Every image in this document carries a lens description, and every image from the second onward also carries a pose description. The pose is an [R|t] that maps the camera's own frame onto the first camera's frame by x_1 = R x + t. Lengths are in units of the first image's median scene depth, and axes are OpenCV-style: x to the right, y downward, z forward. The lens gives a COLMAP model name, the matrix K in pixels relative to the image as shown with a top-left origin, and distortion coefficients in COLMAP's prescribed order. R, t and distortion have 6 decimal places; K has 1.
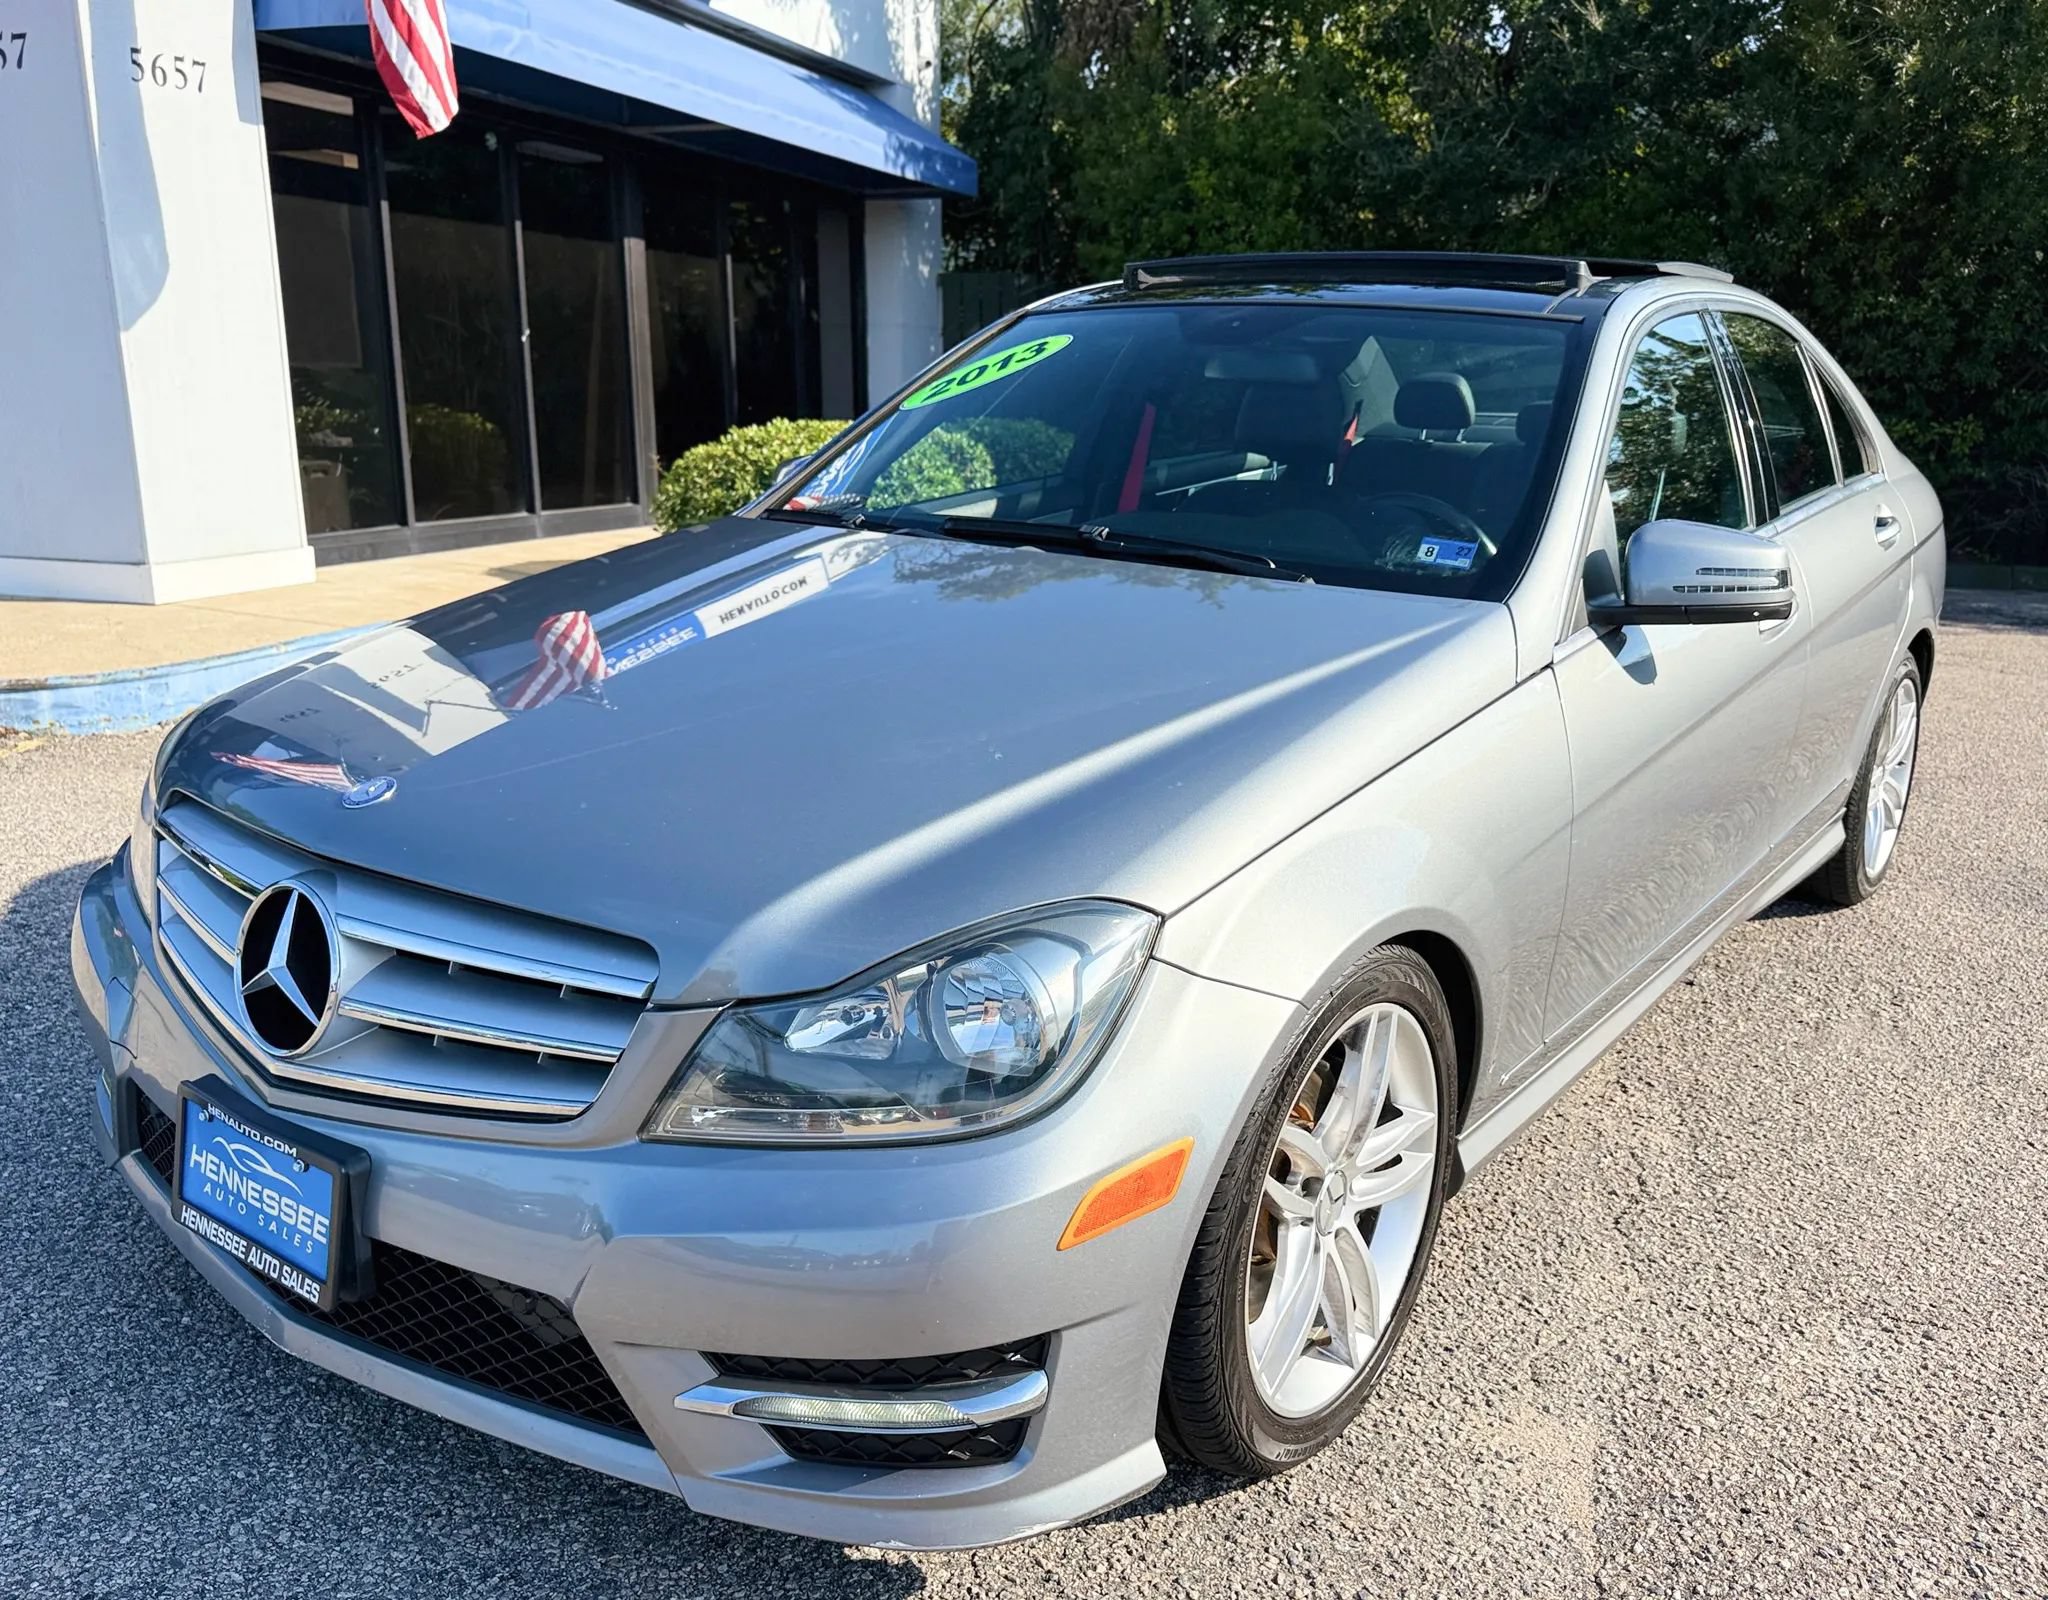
lens RADIAL K [[1725.4, 0, 1055.0], [0, 1725.4, 842.4], [0, 0, 1]] dist [0.035039, -0.047127]
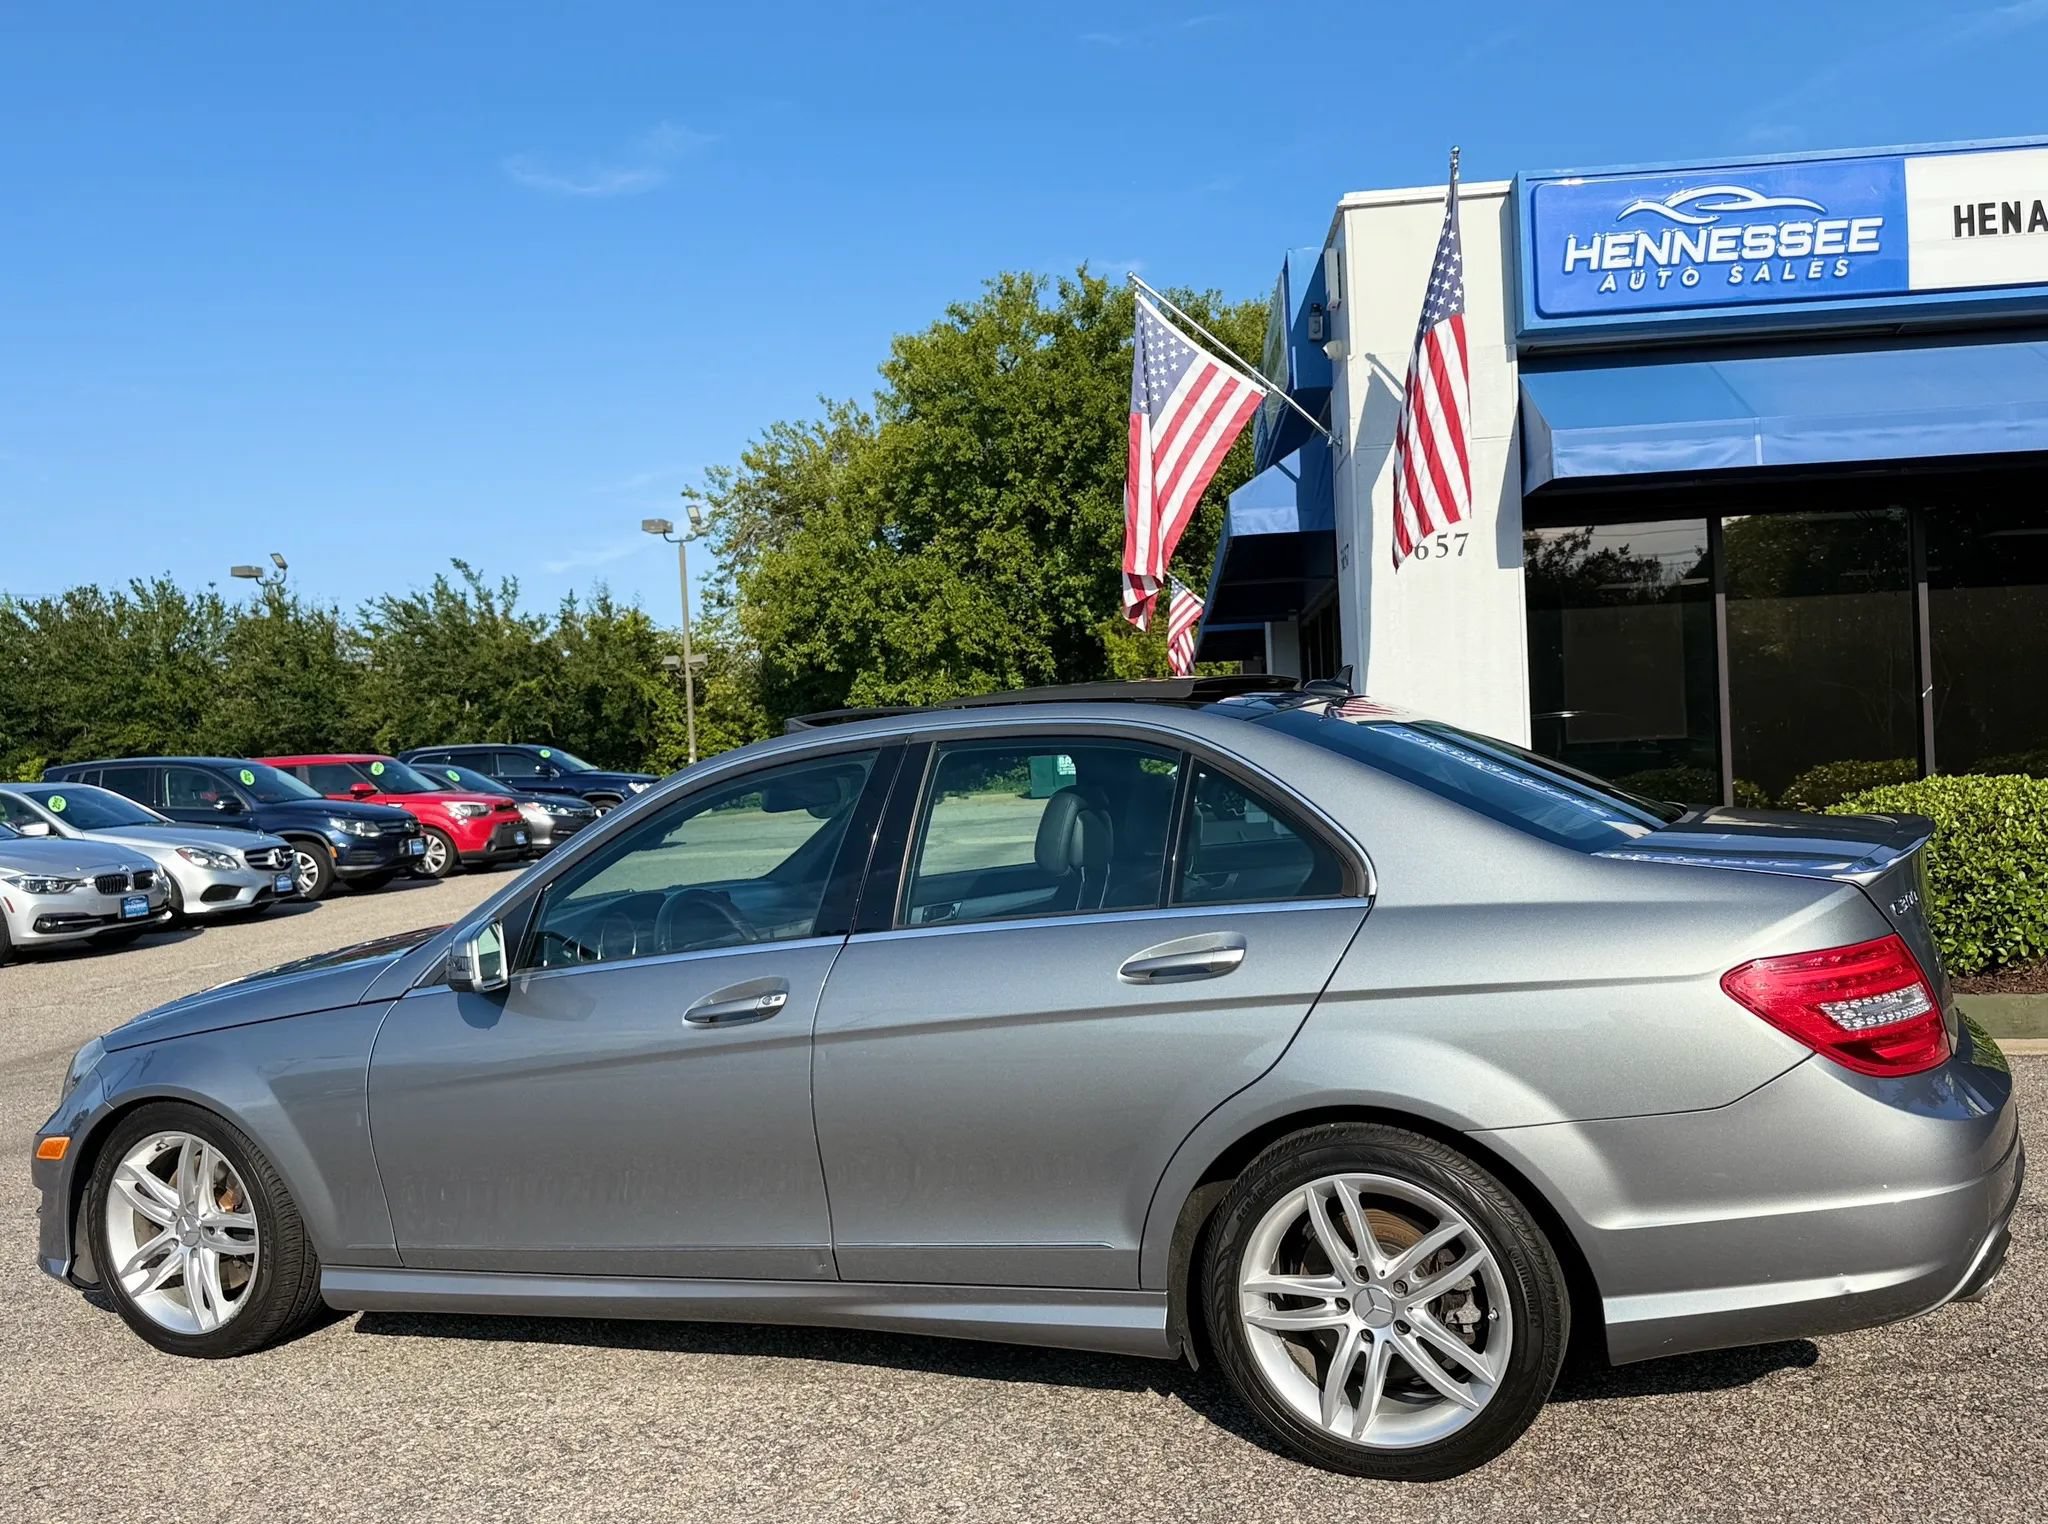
lens RADIAL K [[1701.7, 0, 1078.9], [0, 1701.7, 802.4], [0, 0, 1]] dist [0.097237, -0.154321]
pose [[0.262224, 0.001414, -0.965006, 0.445333], [-0.195647, 0.979309, -0.051729, -0.071599], [0.944966, 0.202365, 0.257075, 0.255167]]
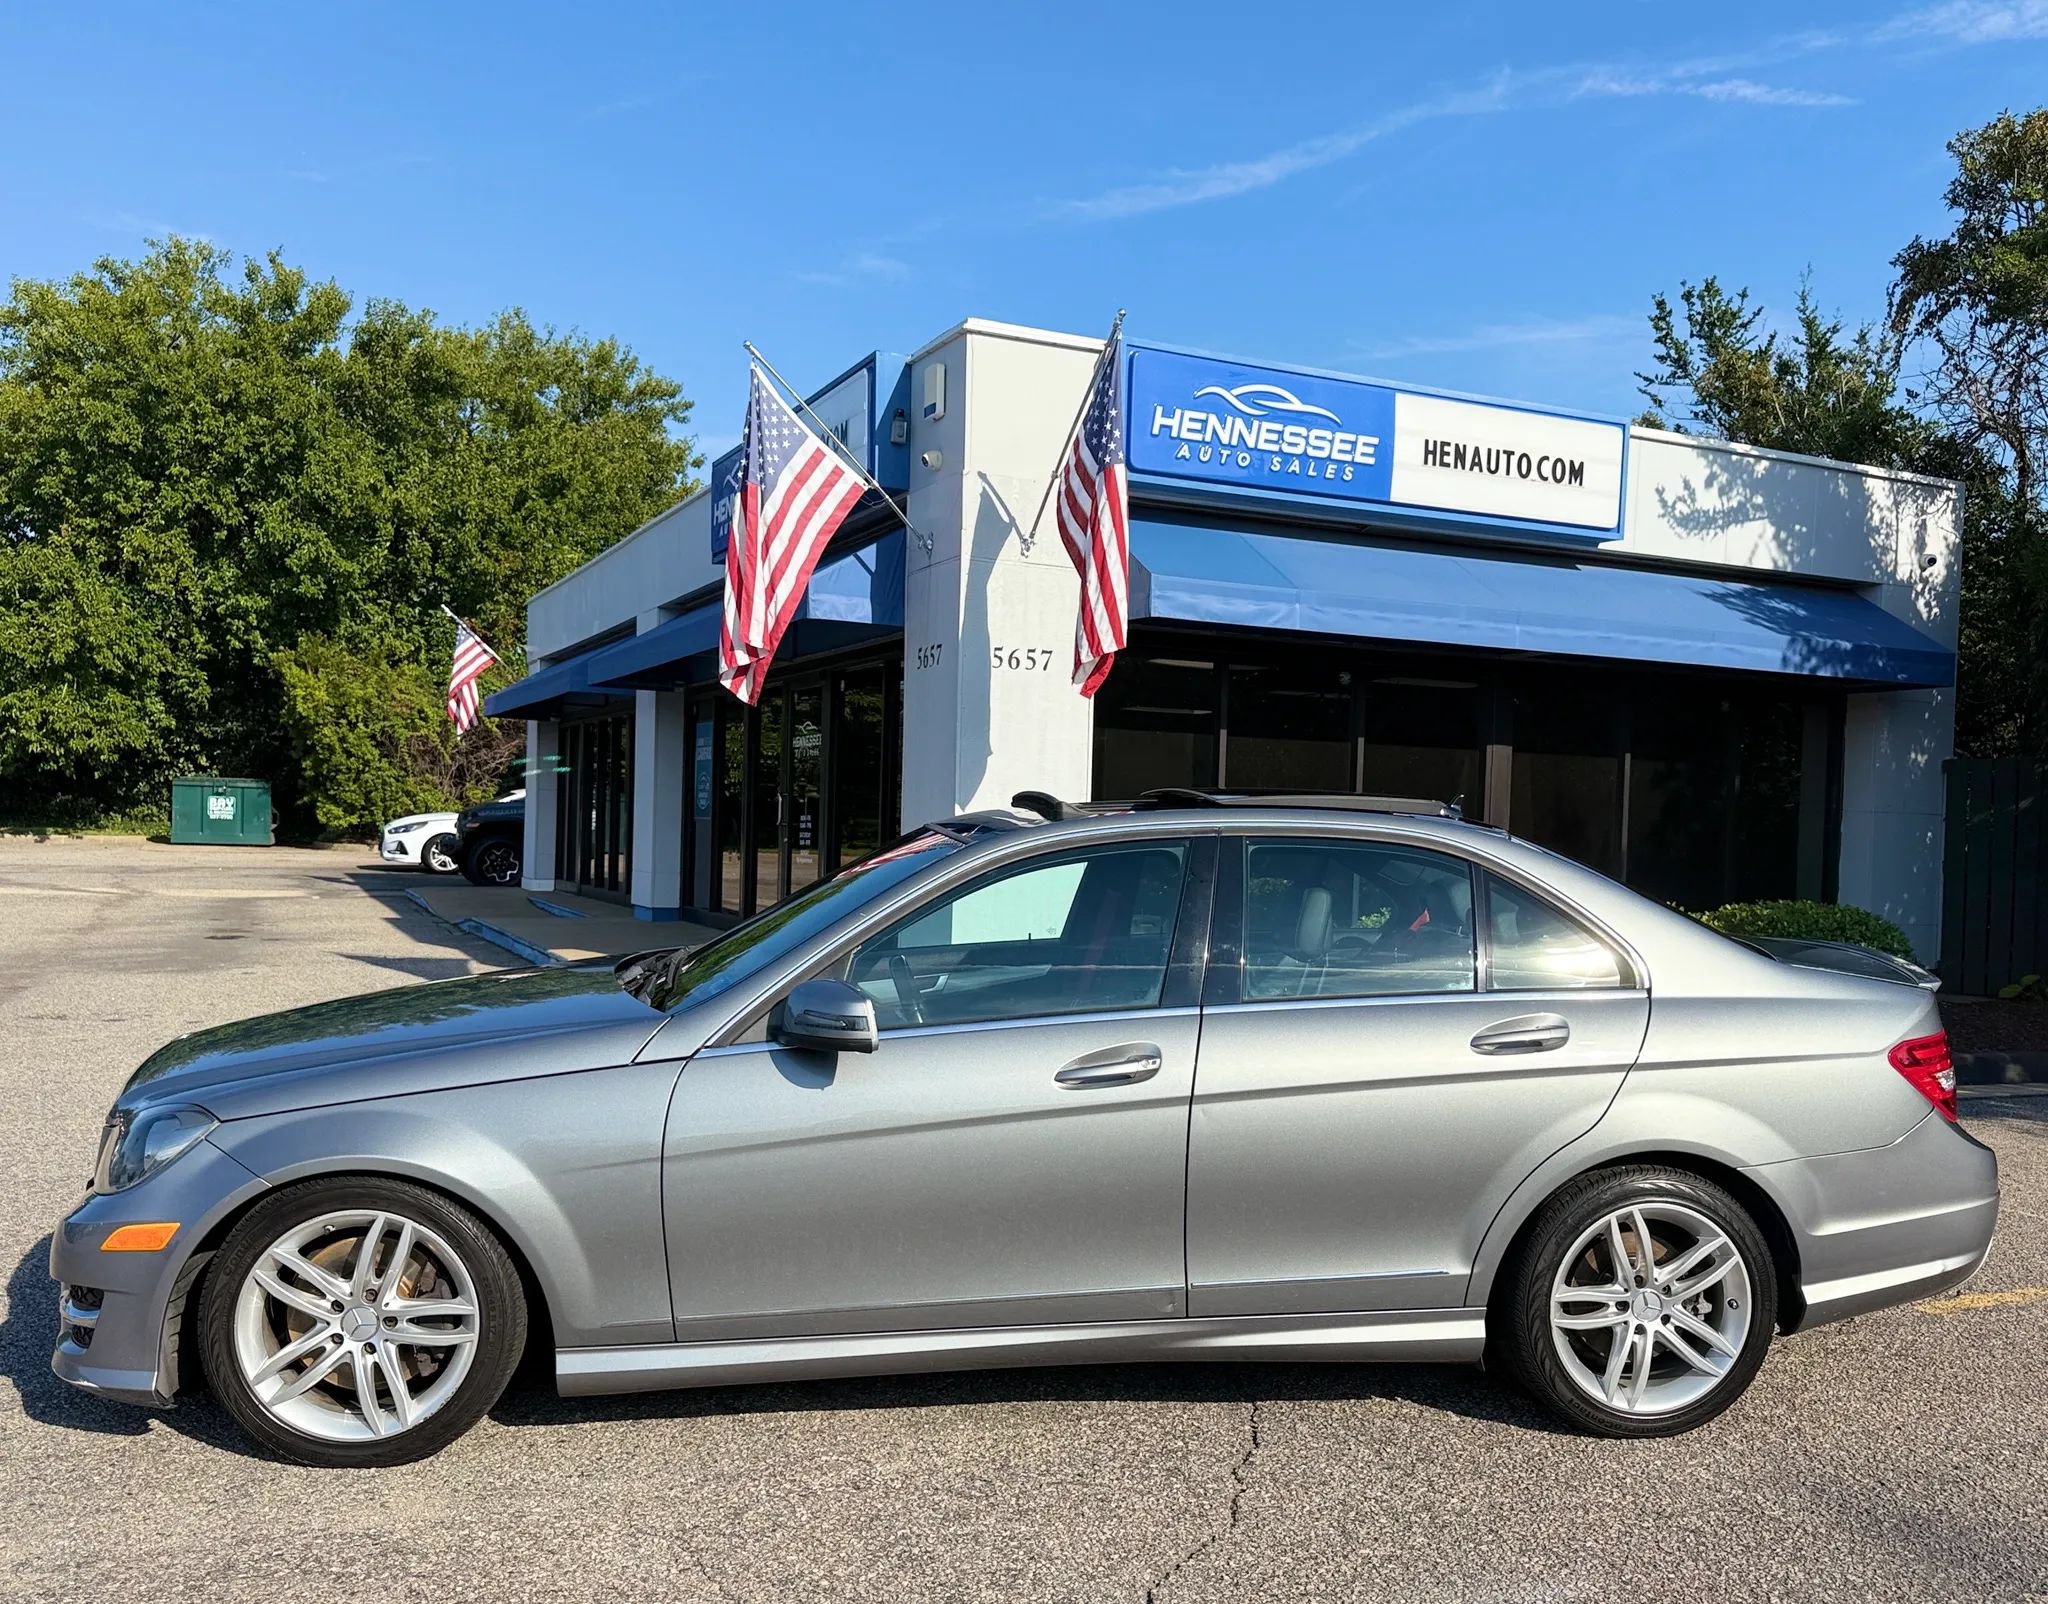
lens RADIAL K [[1718.9, 0, 1063.2], [0, 1718.9, 877.7], [0, 0, 1]] dist [0.144255, -0.248713]
pose [[0.697940, 0.031945, -0.715444, 0.362040], [-0.204728, 0.966214, -0.156577, -0.018764], [0.686270, 0.255753, 0.680899, 0.028159]]
